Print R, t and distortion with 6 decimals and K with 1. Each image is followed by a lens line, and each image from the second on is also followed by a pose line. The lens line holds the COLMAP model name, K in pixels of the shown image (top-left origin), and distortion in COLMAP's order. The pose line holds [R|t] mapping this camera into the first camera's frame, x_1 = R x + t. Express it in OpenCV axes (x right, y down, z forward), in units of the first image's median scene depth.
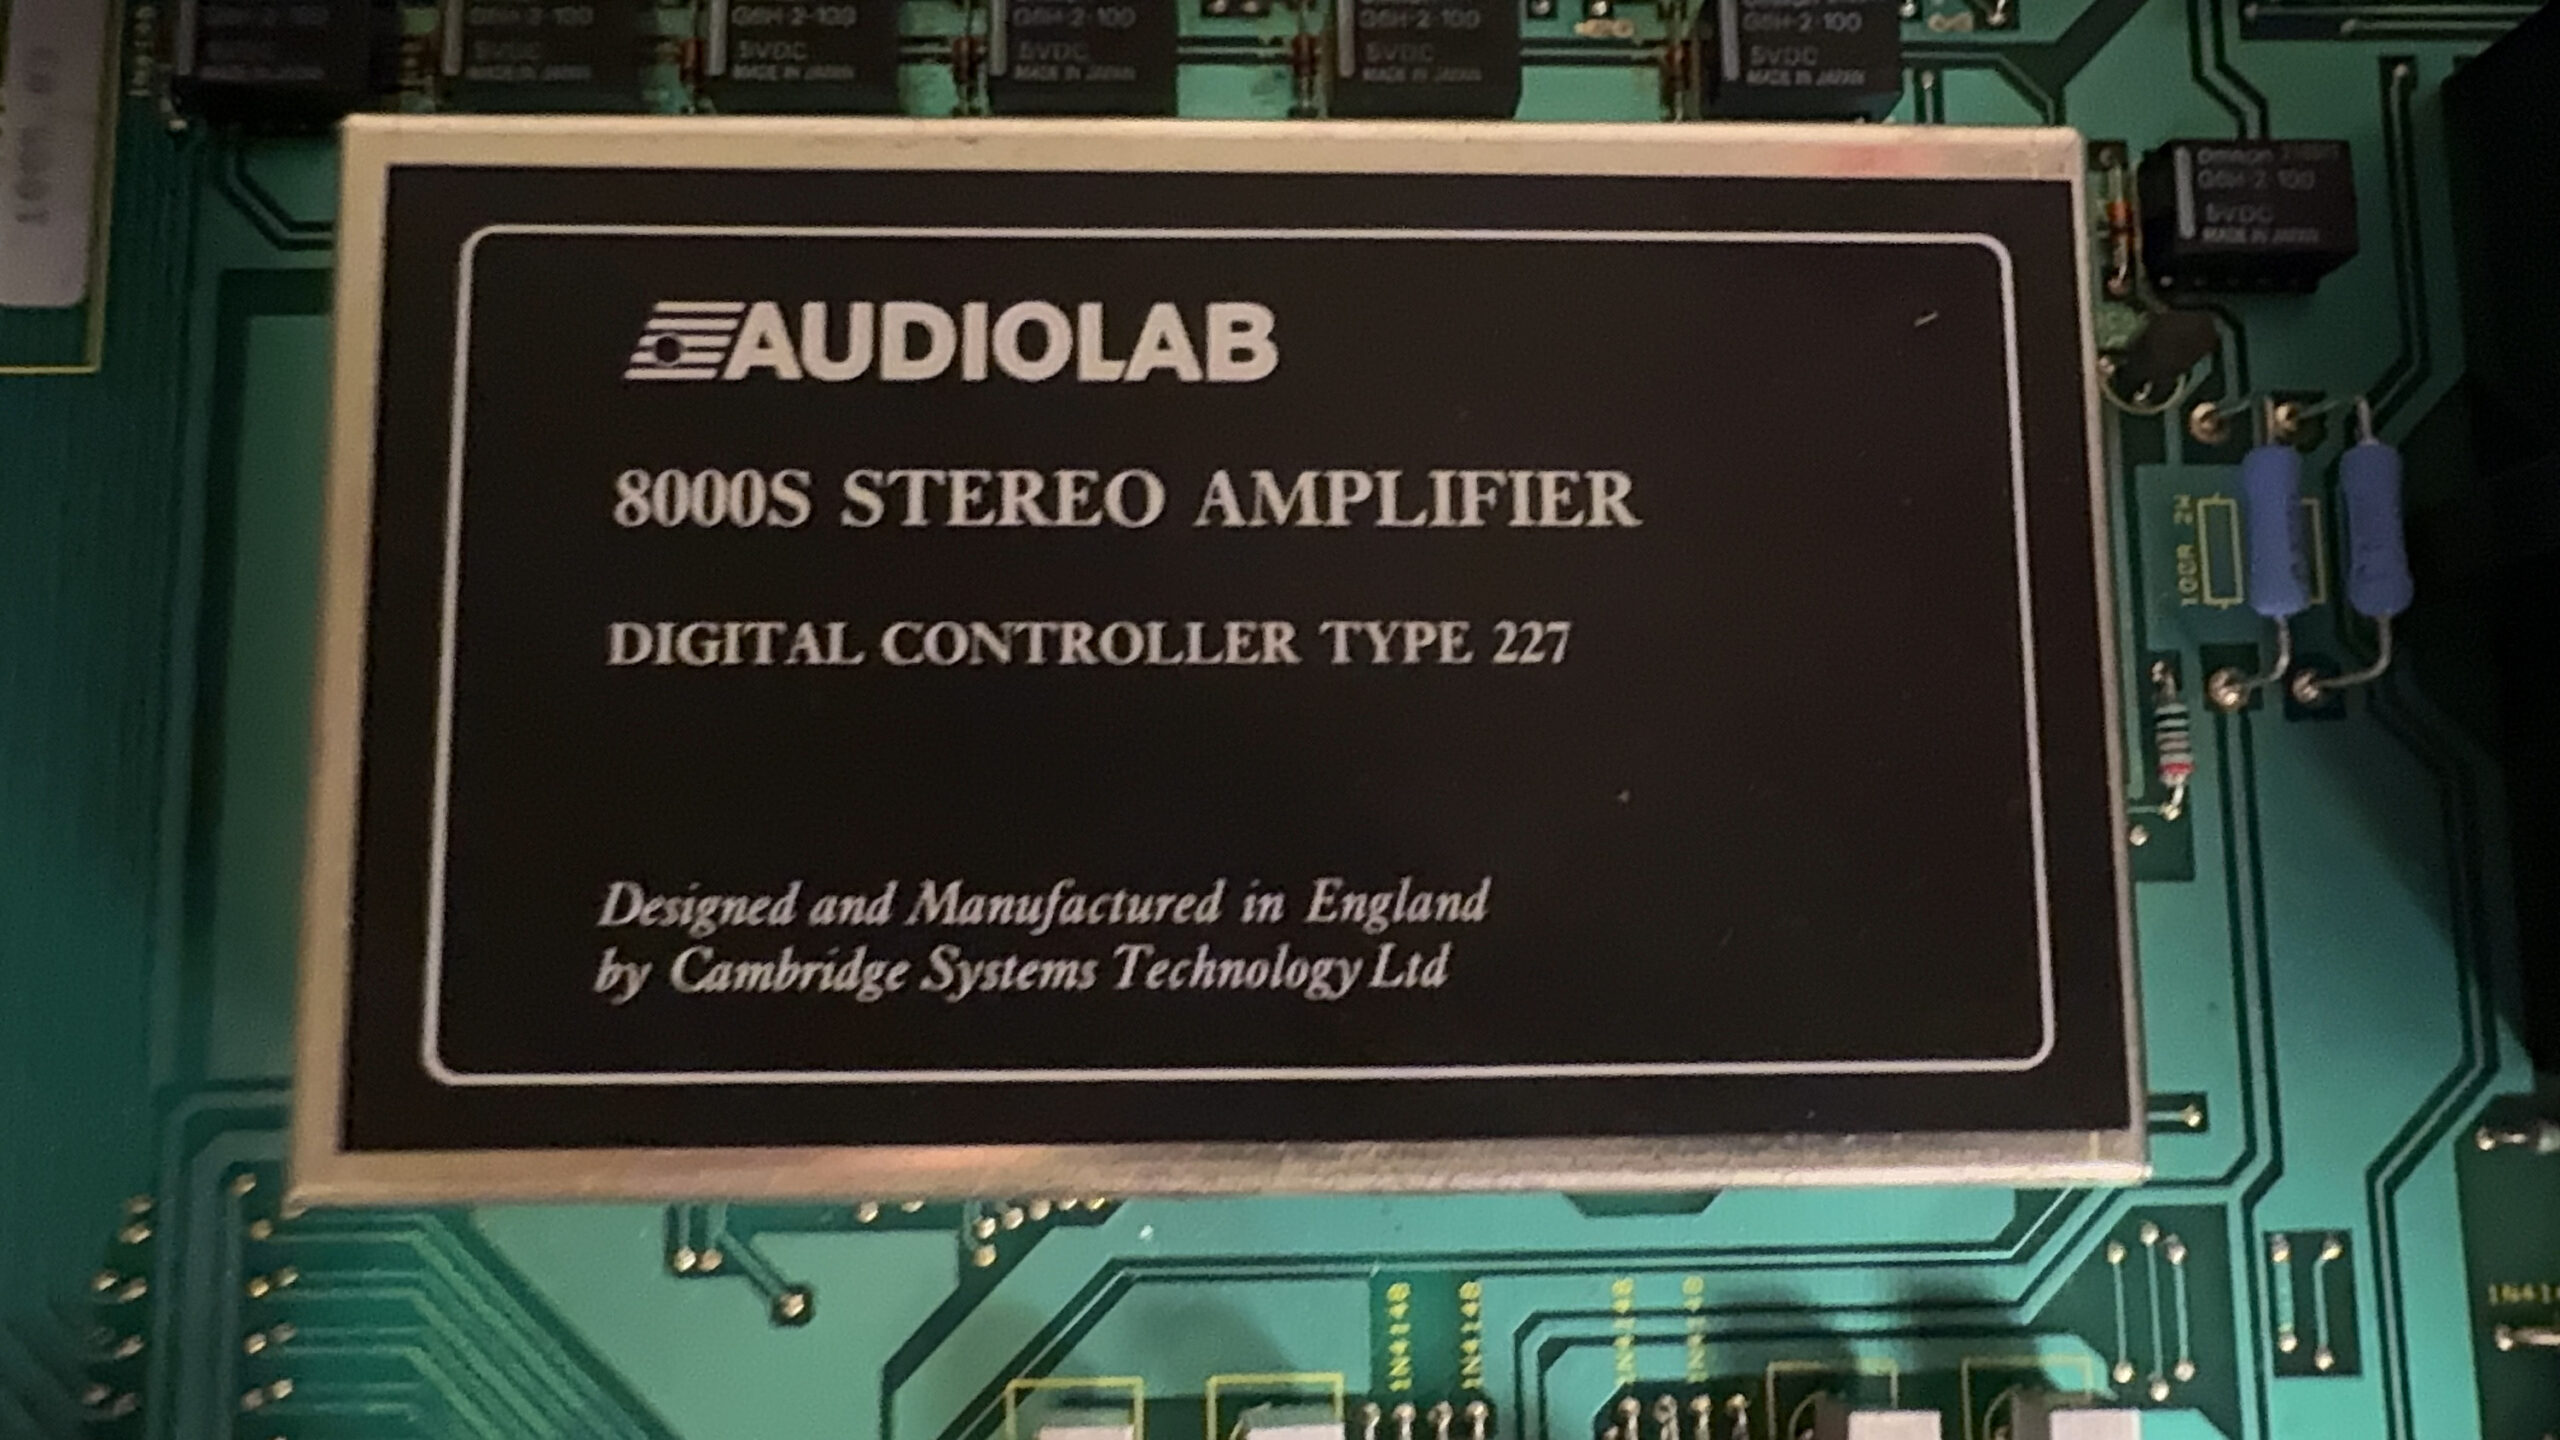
lens RADIAL K [[1861.4, 0, 1219.2], [0, 1861.4, 707.0], [0, 0, 1]] dist [-0.070235, 0.299224]
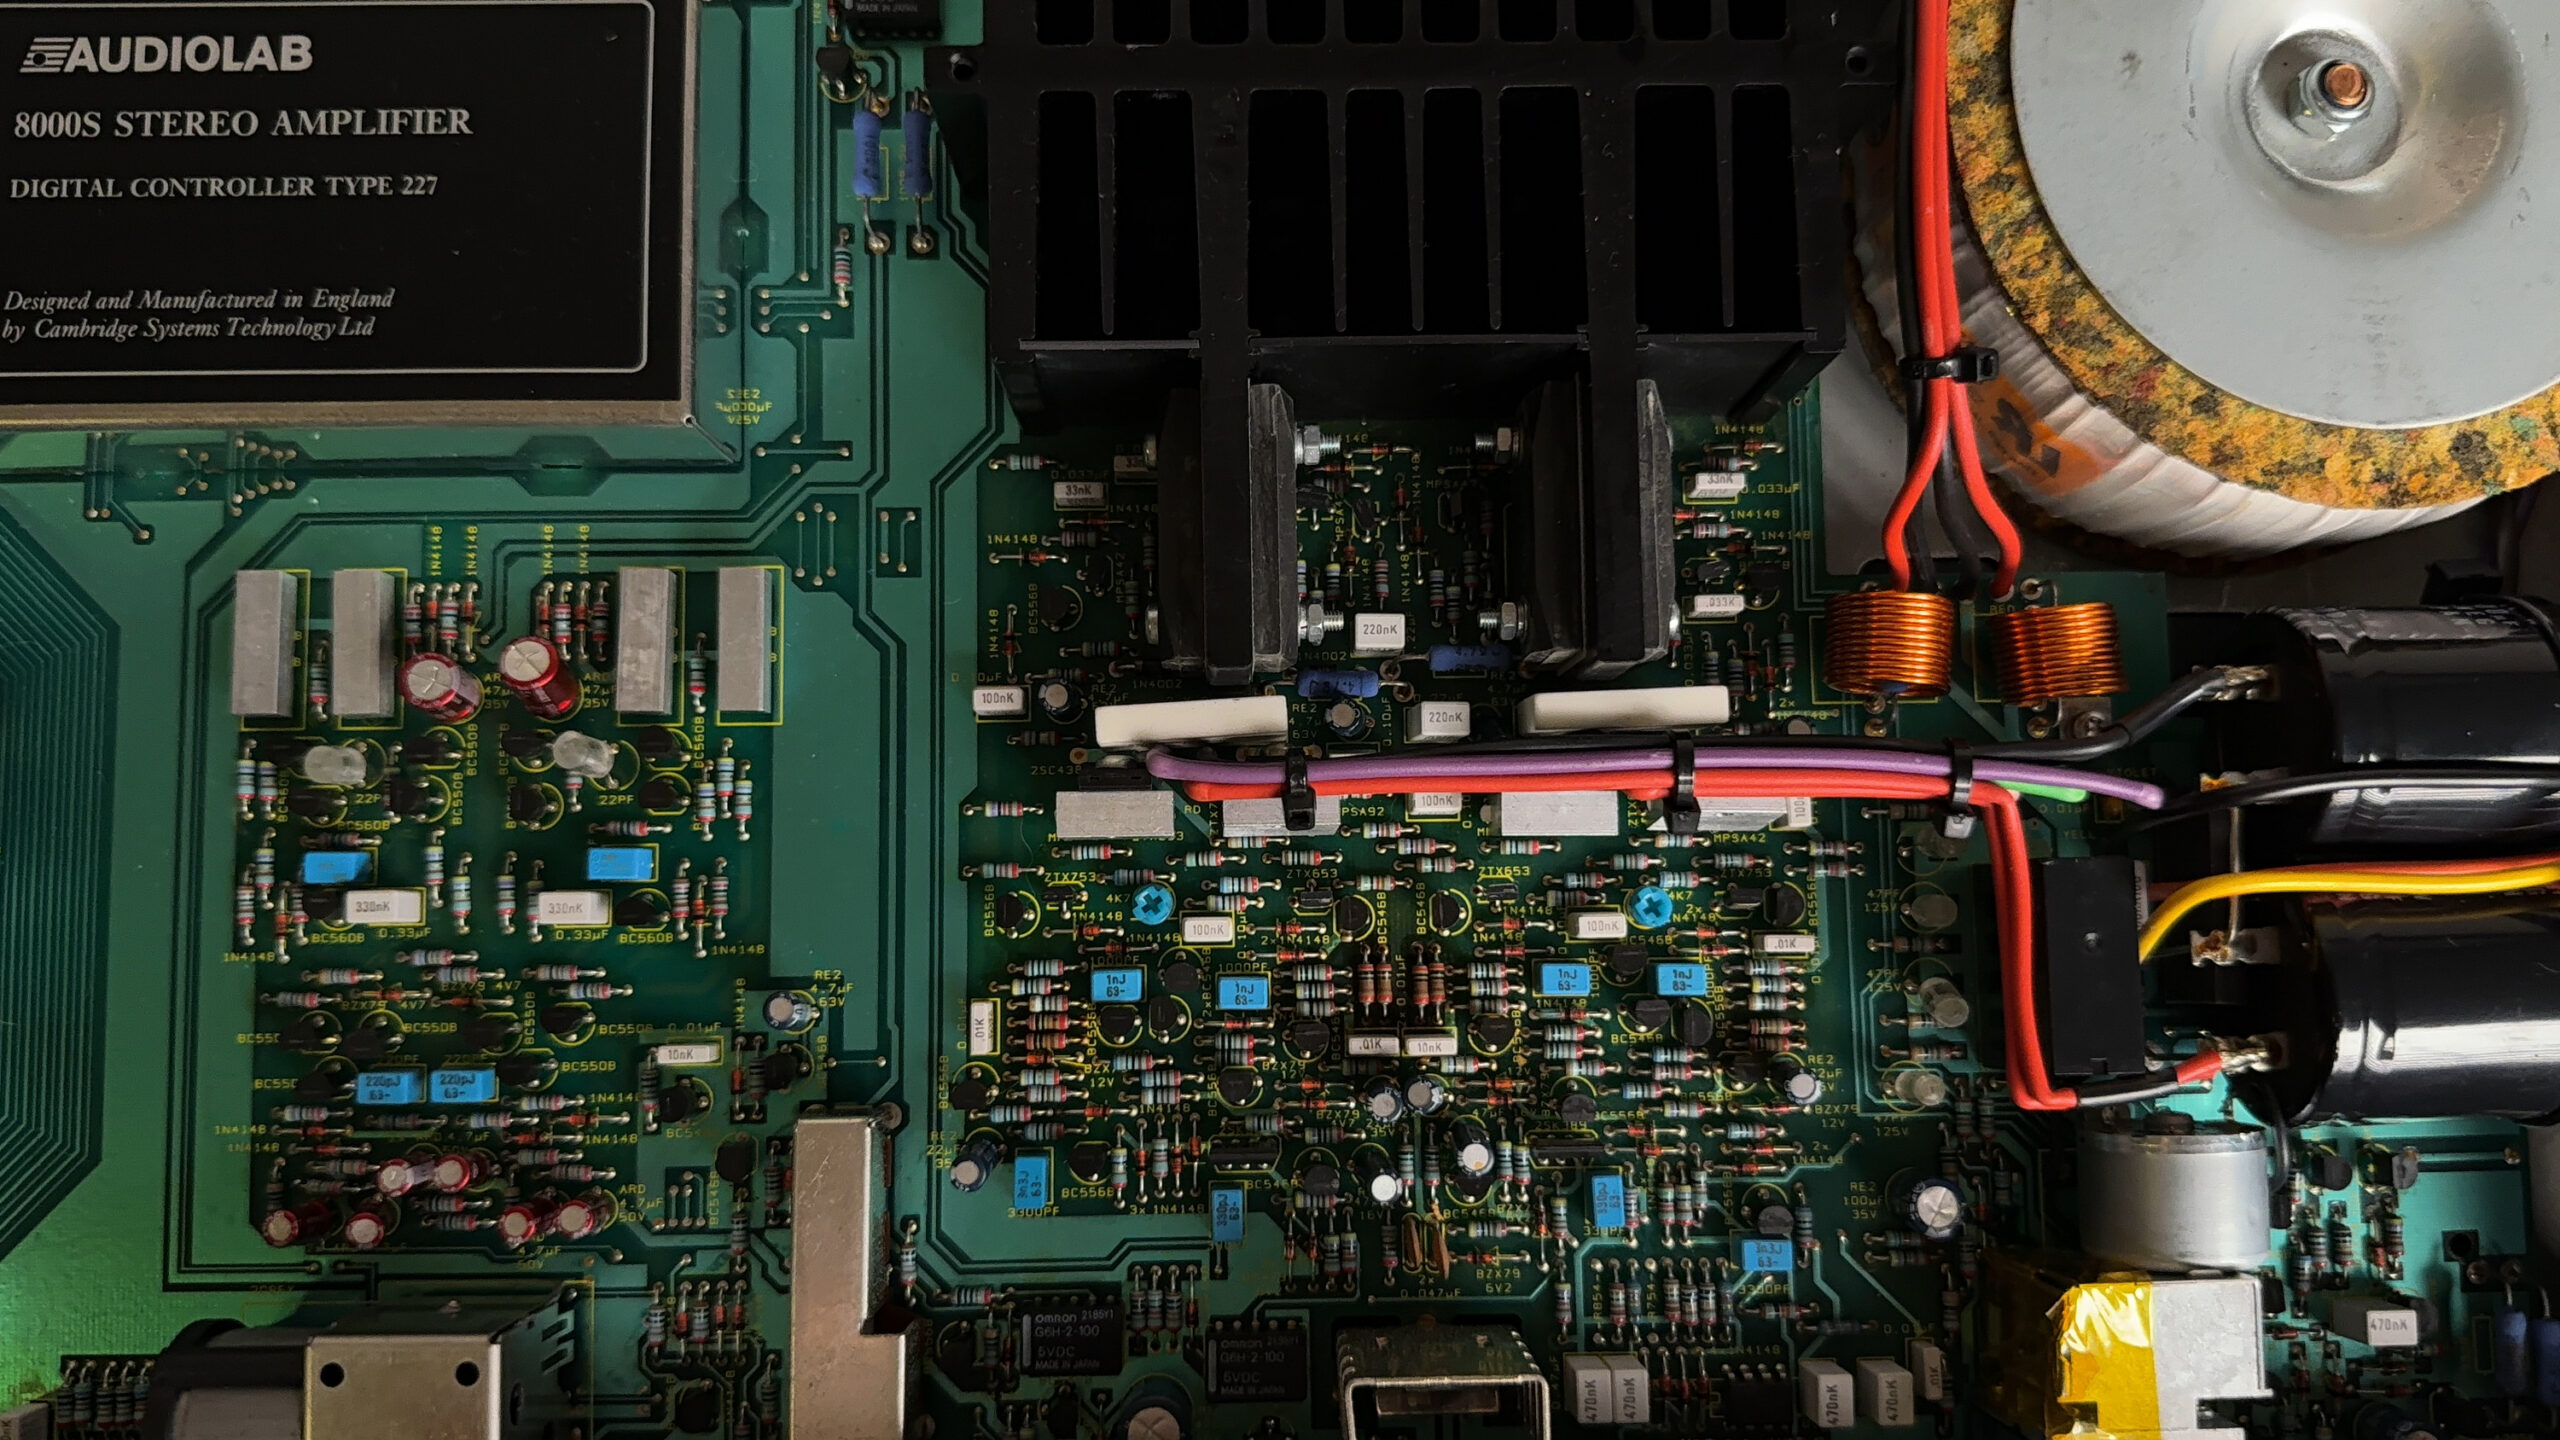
lens RADIAL K [[2046.6, 0, 1280.0], [0, 2046.6, 720.0], [0, 0, 1]] dist [-0.006644, -0.002626]
pose [[0.999538, -0.002806, -0.030271, 1.265758], [0.003470, 0.999754, 0.021914, 0.553333], [0.030202, -0.022009, 0.999301, -1.424150]]
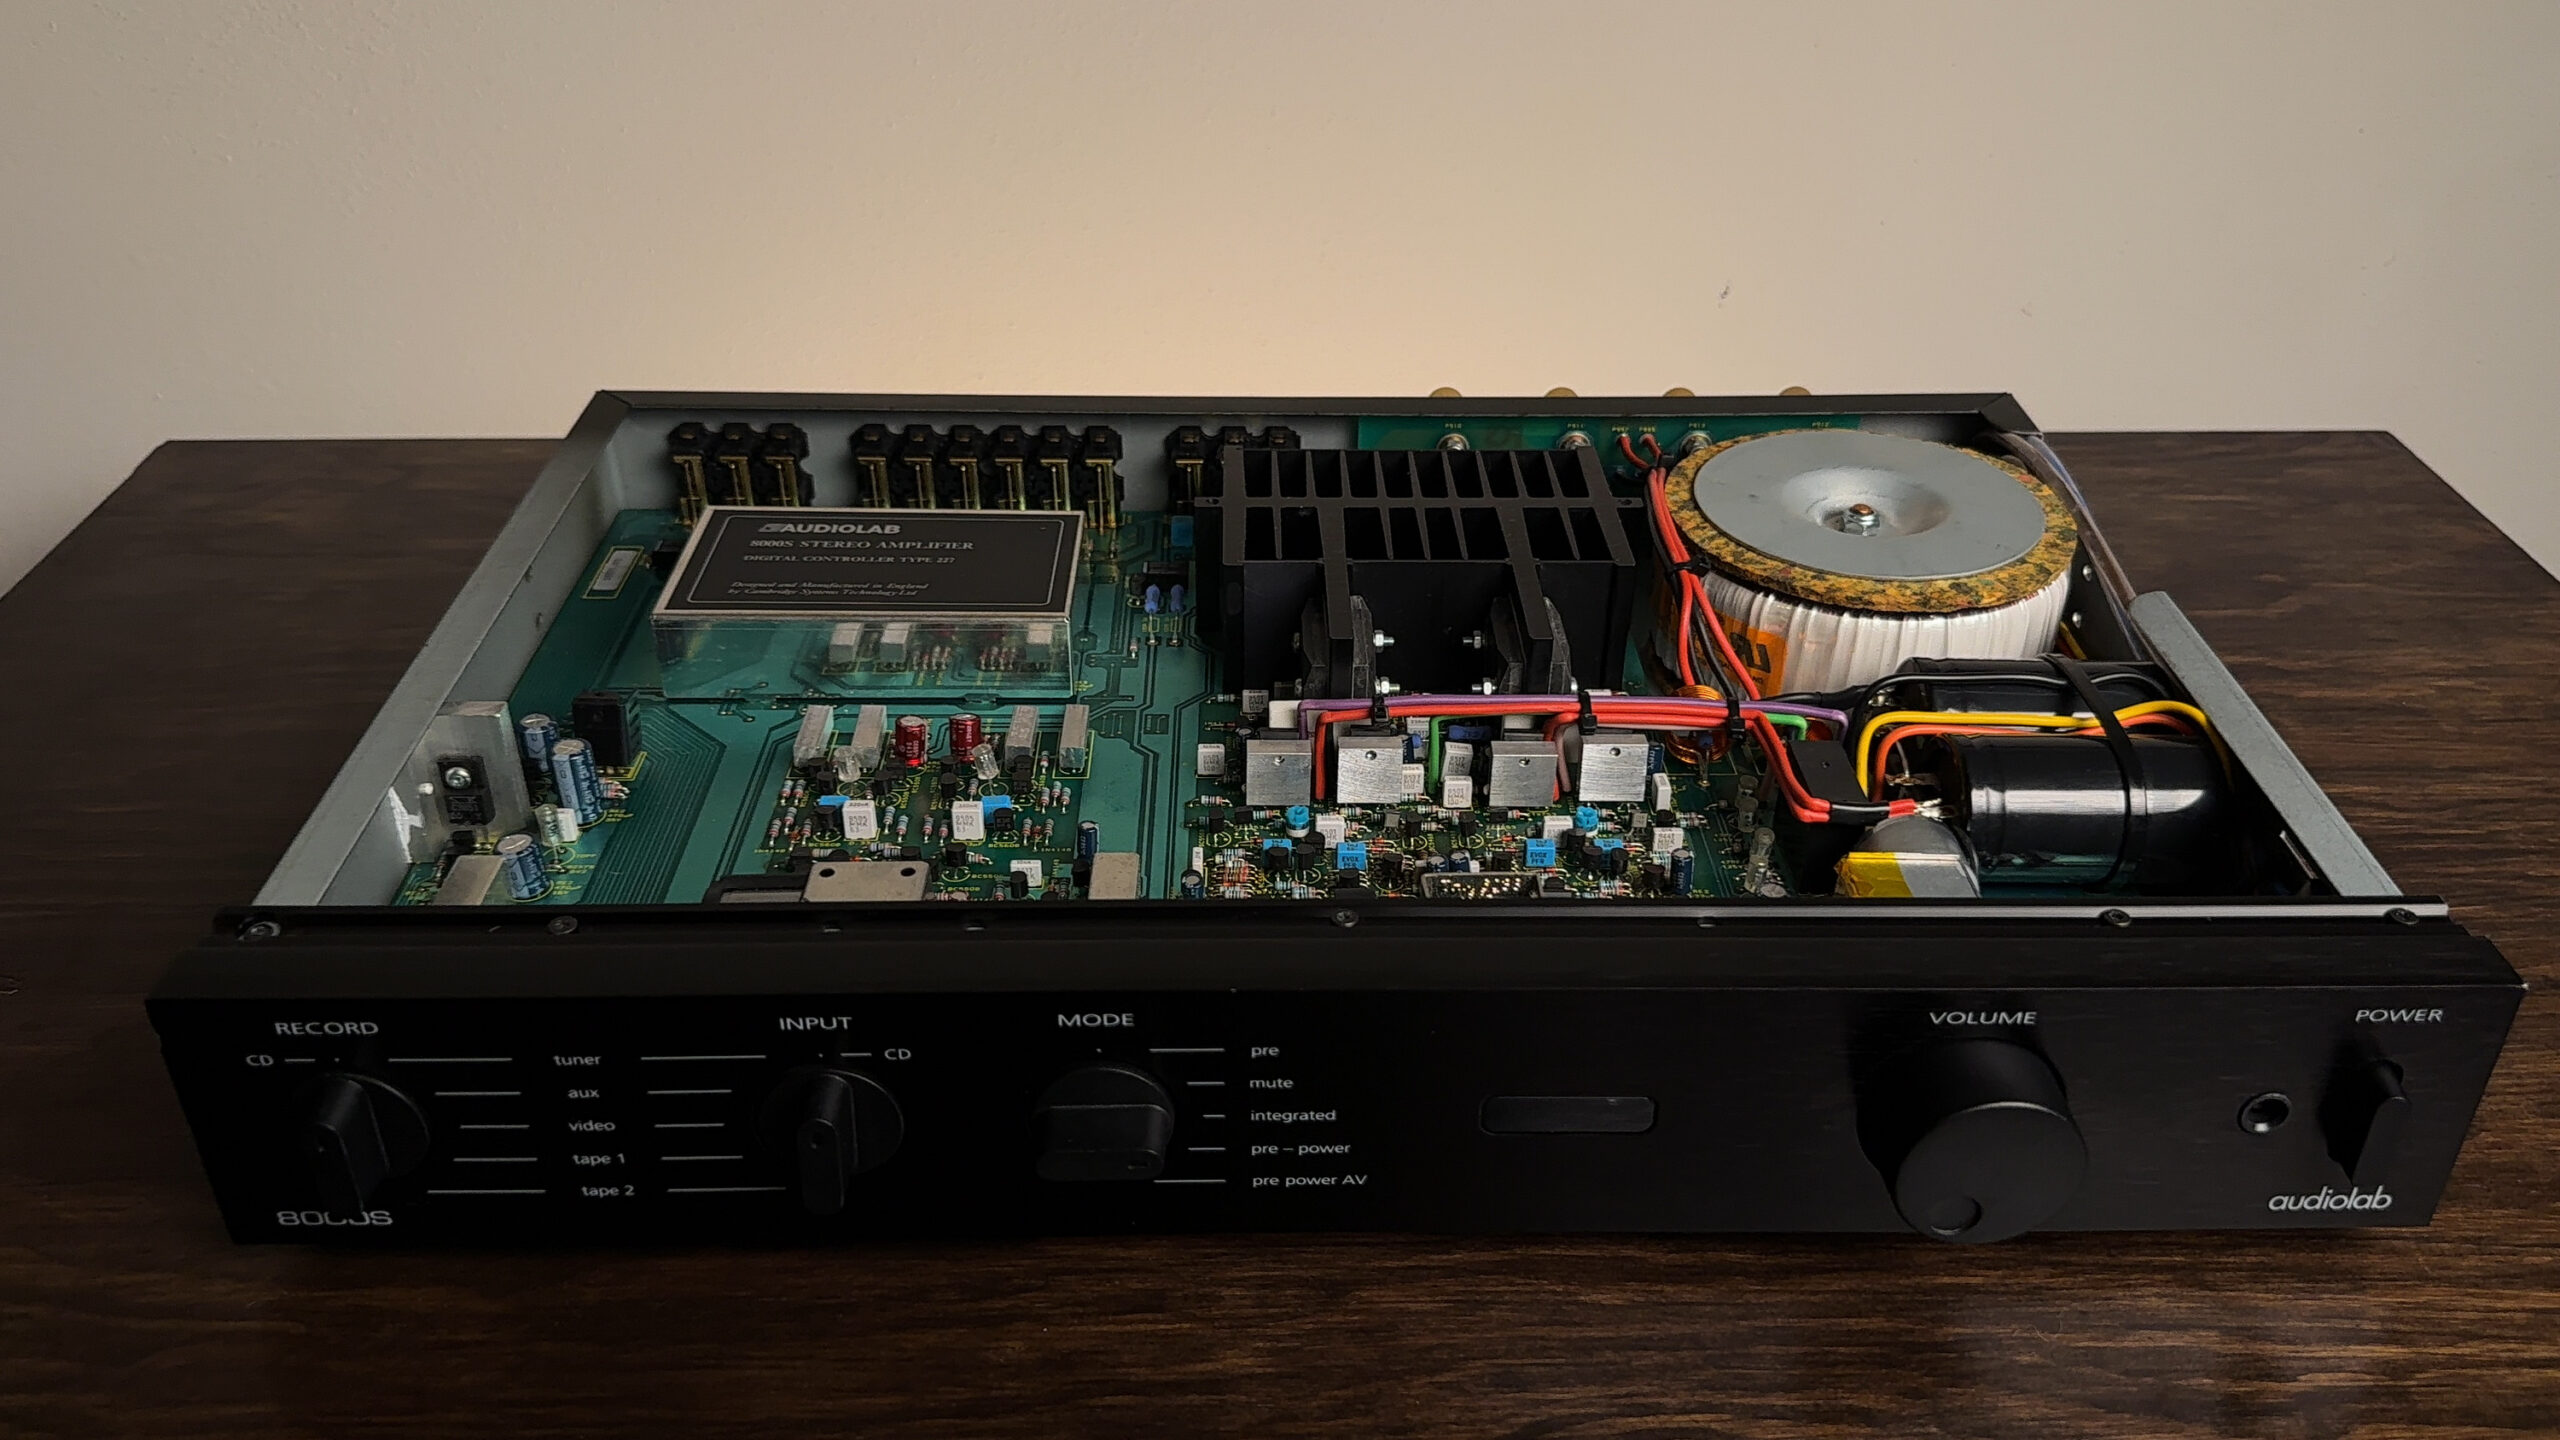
lens RADIAL K [[2046.6, 0, 1280.0], [0, 2046.6, 720.0], [0, 0, 1]] dist [-0.006644, -0.002626]
pose [[0.999045, -0.037108, -0.023046, 1.100311], [0.005174, 0.624394, -0.781093, 4.180039], [0.043374, 0.780228, 0.623990, -1.827419]]
